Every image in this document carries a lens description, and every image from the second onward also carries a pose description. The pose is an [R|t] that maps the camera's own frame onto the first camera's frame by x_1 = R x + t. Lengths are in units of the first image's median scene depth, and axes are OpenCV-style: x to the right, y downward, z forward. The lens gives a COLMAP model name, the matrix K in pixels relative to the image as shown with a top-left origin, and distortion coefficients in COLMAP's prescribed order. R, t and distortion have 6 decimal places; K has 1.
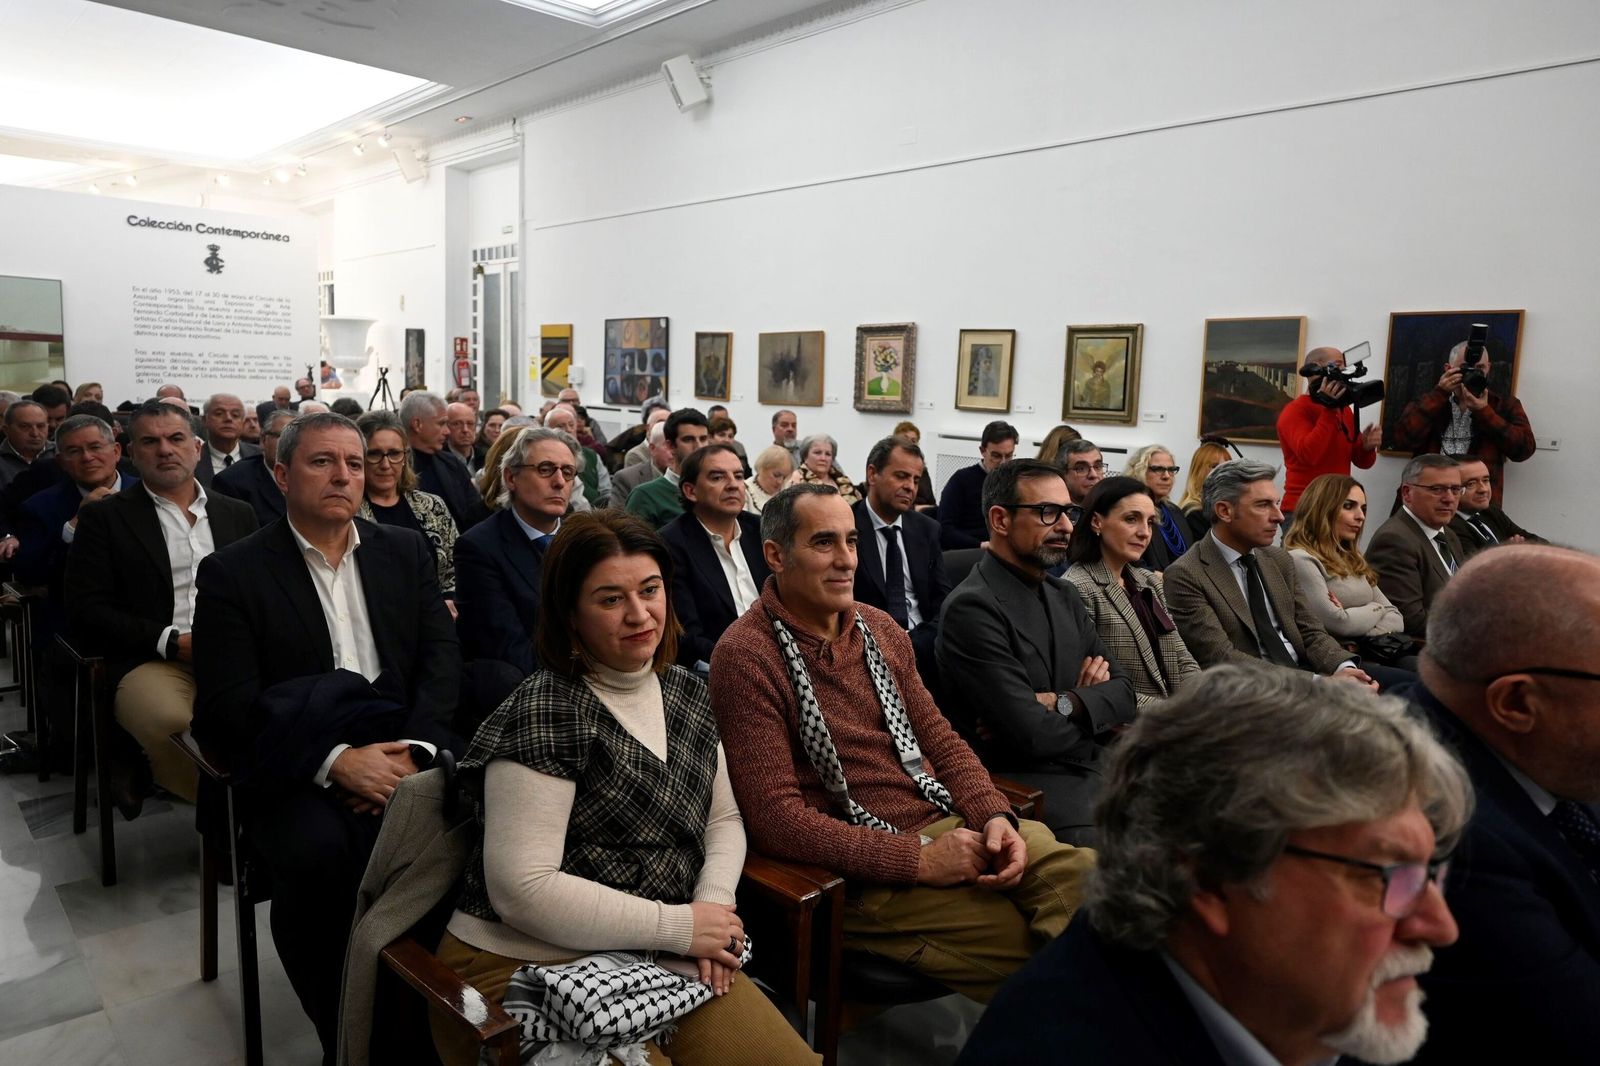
lens RADIAL K [[1066.7, 0, 796.7], [0, 1066.7, 523.0], [0, 0, 1]] dist [0.007033, -0.004316]
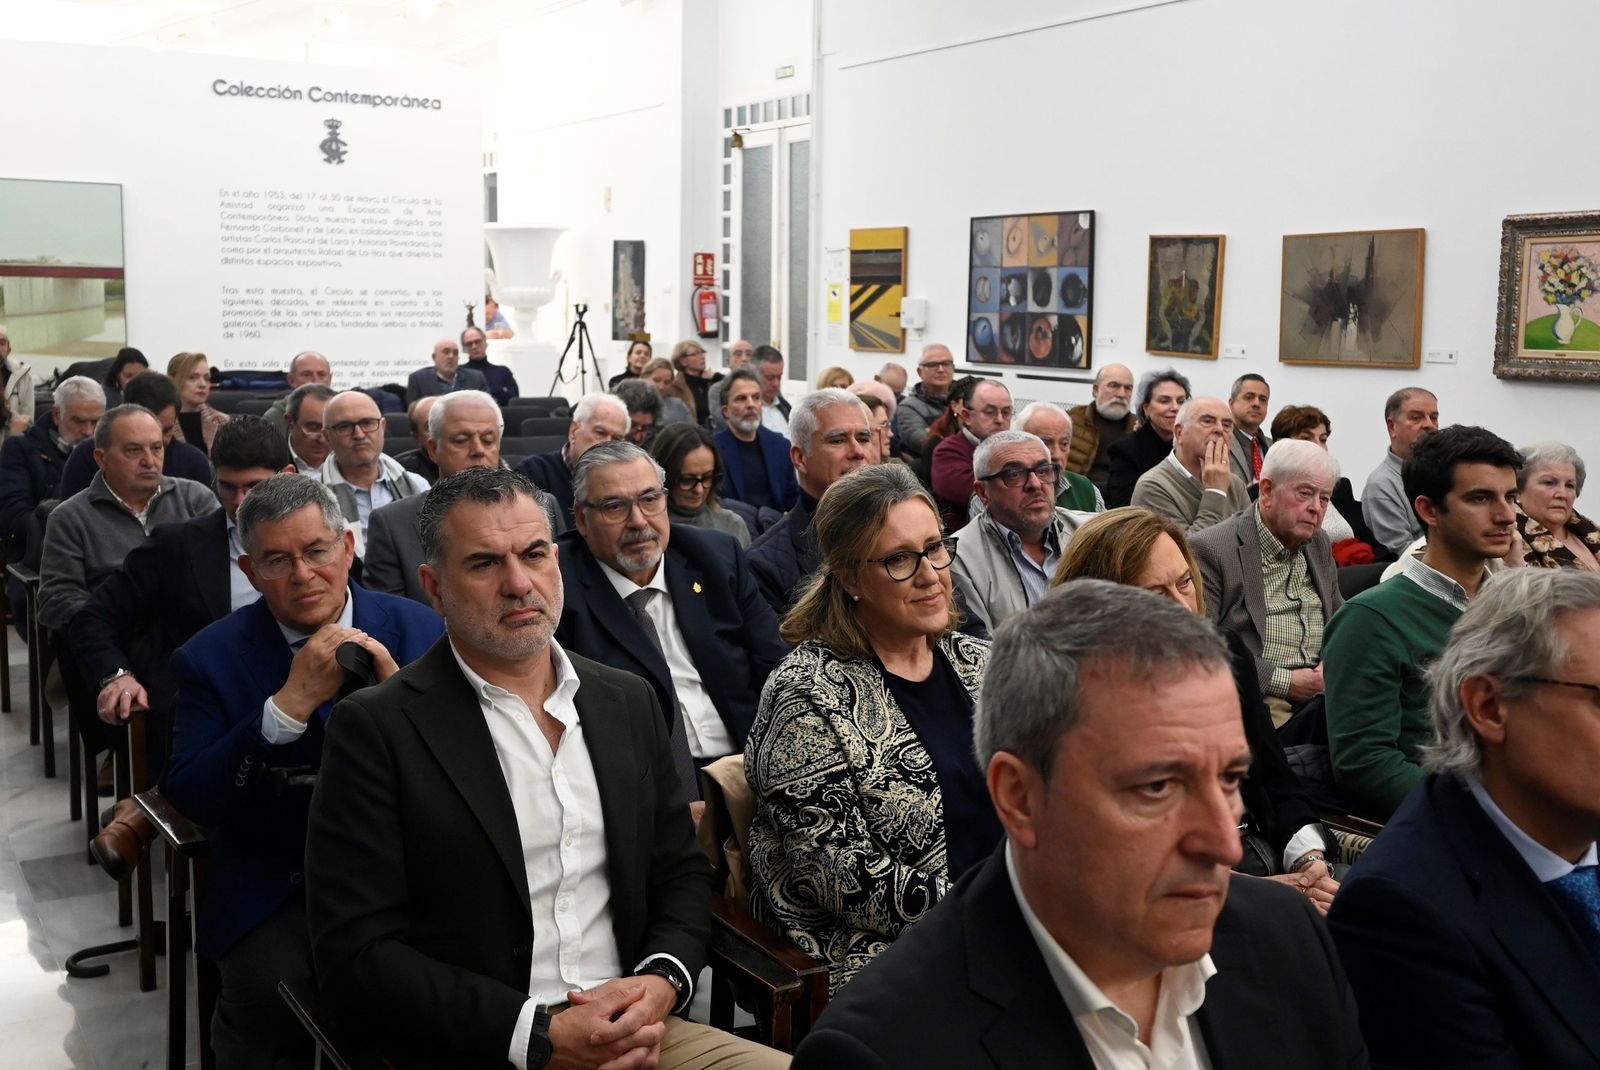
lens RADIAL K [[1570.8, 0, 756.3], [0, 1570.8, 512.4], [0, 0, 1]] dist [-0.001552, 0.000000]
pose [[0.982294, 0.003798, -0.187310, -0.159856], [-0.002429, 0.999969, 0.007537, -0.043713], [0.187333, -0.006949, 0.982272, 0.164993]]
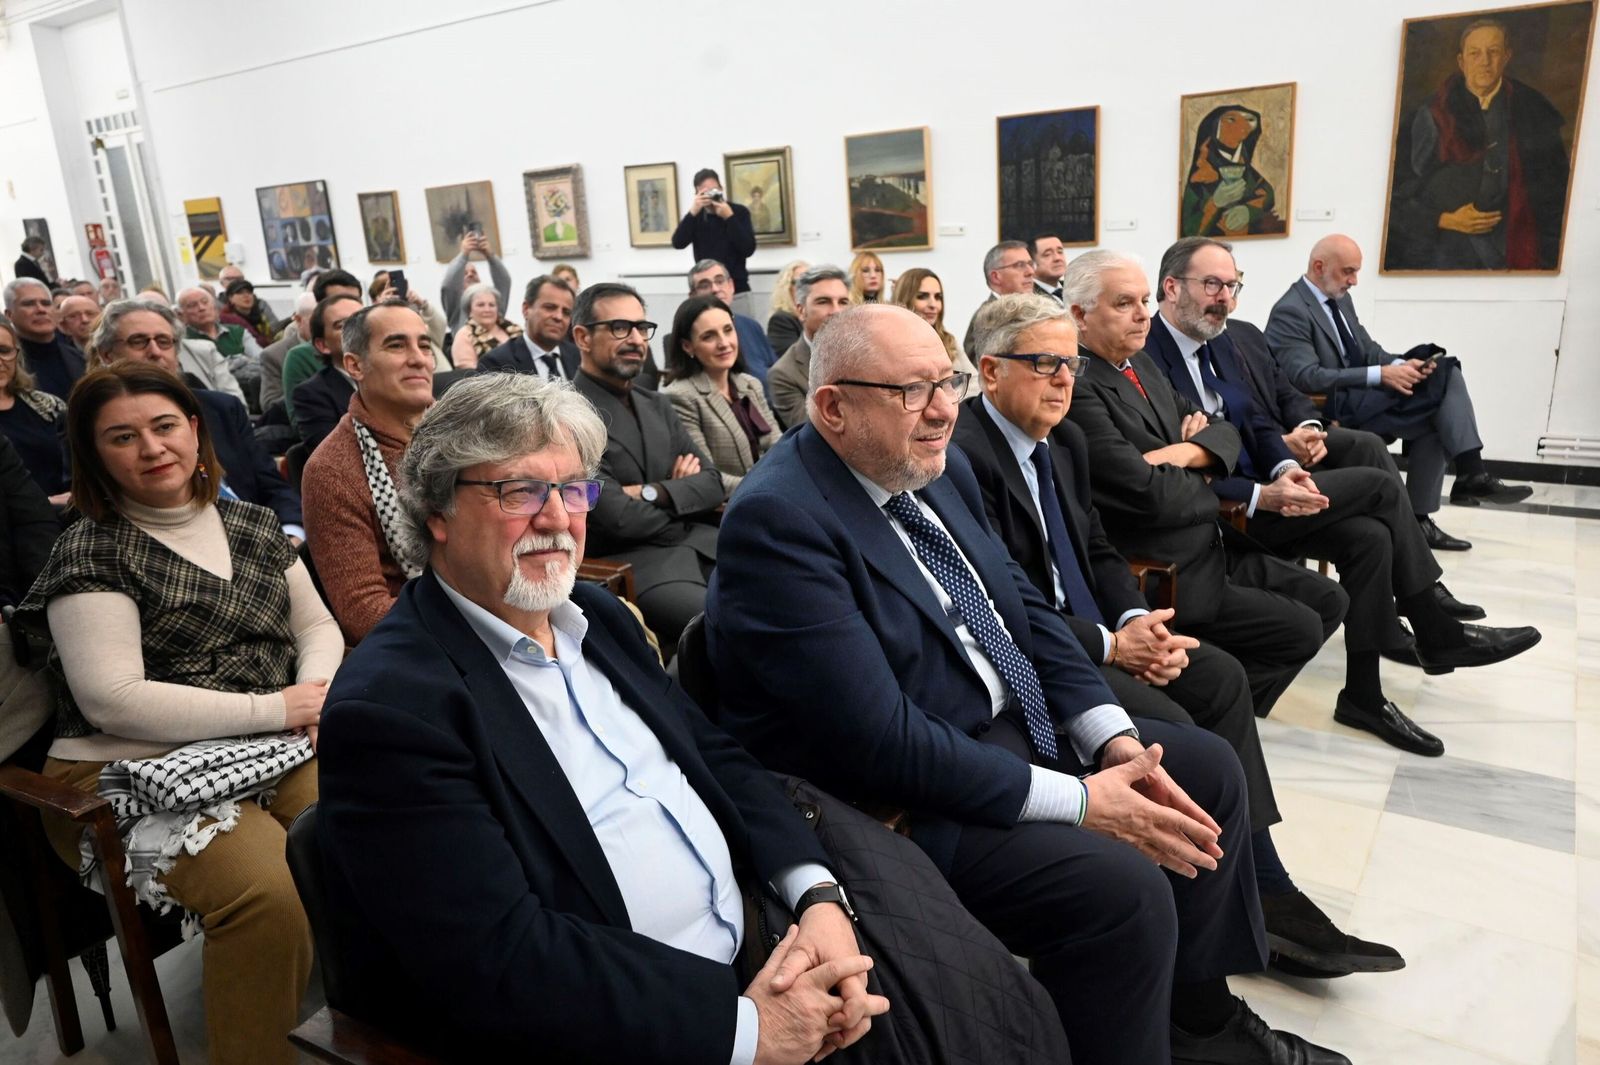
lens RADIAL K [[1066.7, 0, 787.2], [0, 1066.7, 534.2], [0, 0, 1]] dist [0.007033, -0.004316]
pose [[0.968503, -0.153960, 0.195701, 0.048203], [0.123216, 0.979292, 0.160637, 0.013713], [-0.216380, -0.131464, 0.967418, -0.044862]]
